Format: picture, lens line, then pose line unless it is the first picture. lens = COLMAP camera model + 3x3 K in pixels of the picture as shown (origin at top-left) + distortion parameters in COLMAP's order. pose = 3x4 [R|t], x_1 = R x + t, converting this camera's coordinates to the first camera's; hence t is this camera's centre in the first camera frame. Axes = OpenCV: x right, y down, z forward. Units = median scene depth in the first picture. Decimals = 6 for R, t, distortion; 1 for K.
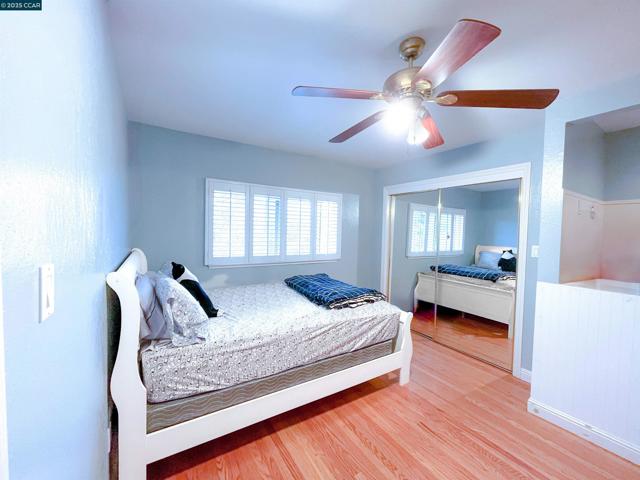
lens RADIAL K [[260.7, 0, 319.7], [0, 260.7, 238.7], [0, 0, 1]] dist [0.001796, 0.000334]
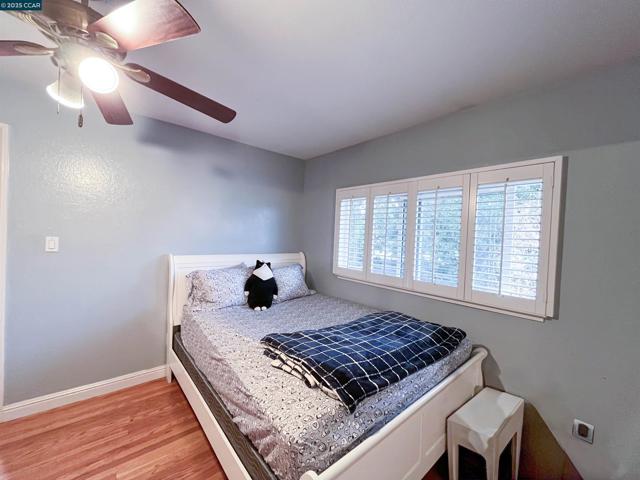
lens RADIAL K [[260.7, 0, 320.2], [0, 260.7, 242.6], [0, 0, 1]] dist [0.001796, 0.000334]
pose [[0.145872, 0.008042, -0.989271, 0.450285], [-0.073809, 0.997268, -0.002777, -0.010604], [0.986546, 0.073423, 0.146067, 0.621831]]
